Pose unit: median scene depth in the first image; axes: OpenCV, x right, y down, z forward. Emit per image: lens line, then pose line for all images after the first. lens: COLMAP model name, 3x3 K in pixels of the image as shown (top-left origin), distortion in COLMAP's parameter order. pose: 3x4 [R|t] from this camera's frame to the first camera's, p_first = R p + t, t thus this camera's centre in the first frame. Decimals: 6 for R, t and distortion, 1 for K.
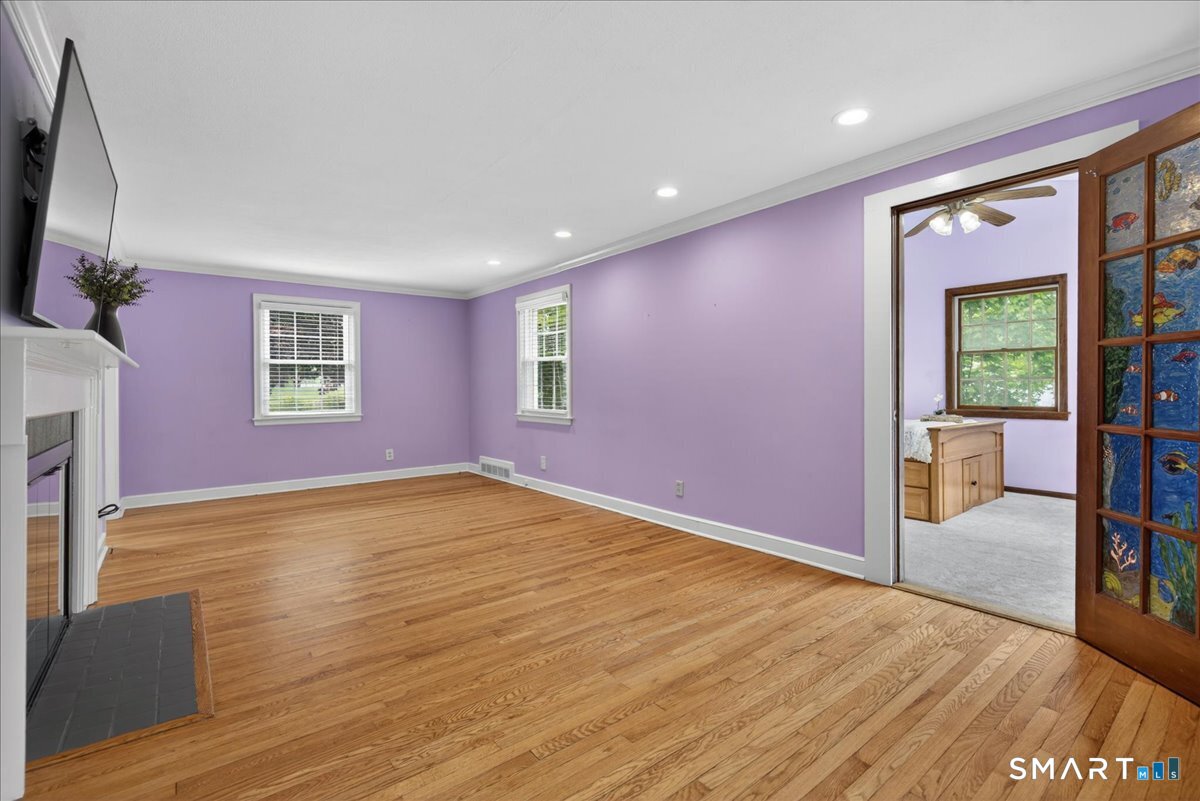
lens RADIAL K [[543.3, 0, 609.7], [0, 543.3, 393.1], [0, 0, 1]] dist [-0.001218, -0.000223]
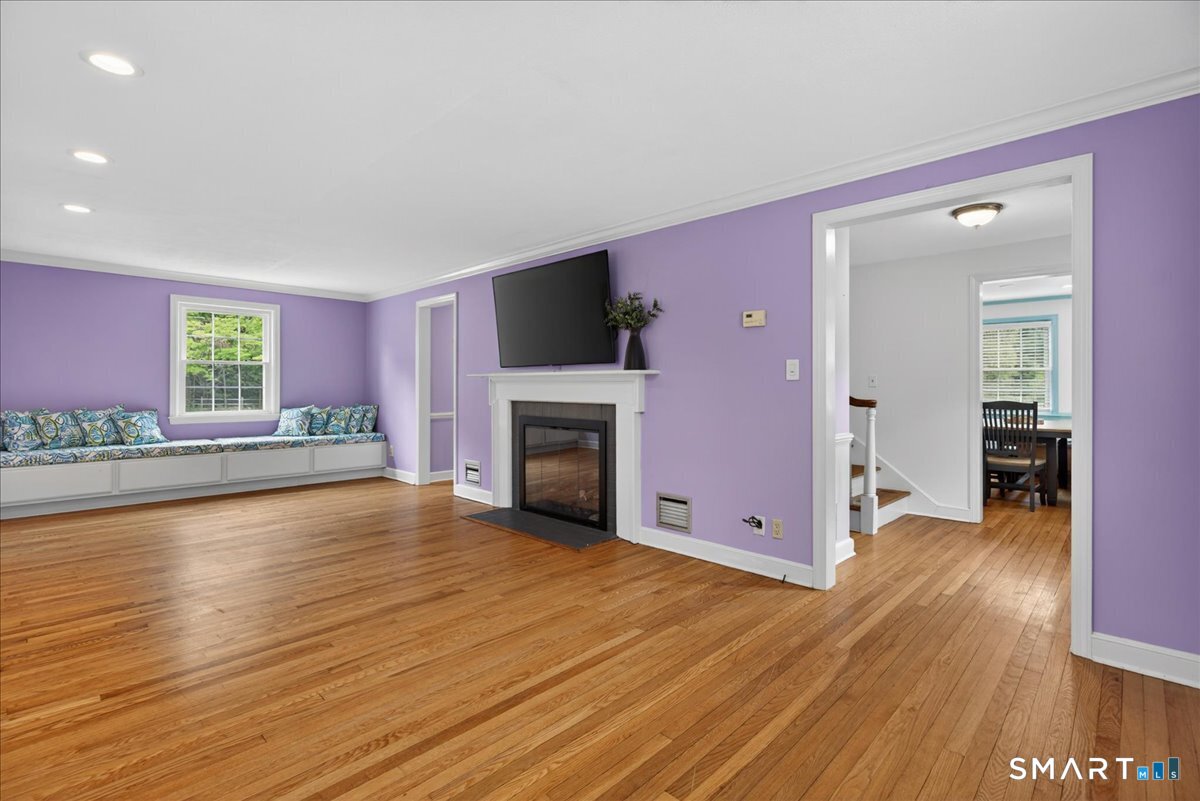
lens RADIAL K [[543.3, 0, 609.7], [0, 543.3, 393.1], [0, 0, 1]] dist [-0.001218, -0.000223]
pose [[-0.989427, 0.004442, -0.144966, -0.558621], [0.002155, 0.999871, 0.015928, -0.024463], [0.145018, 0.015447, -0.989308, 1.925970]]
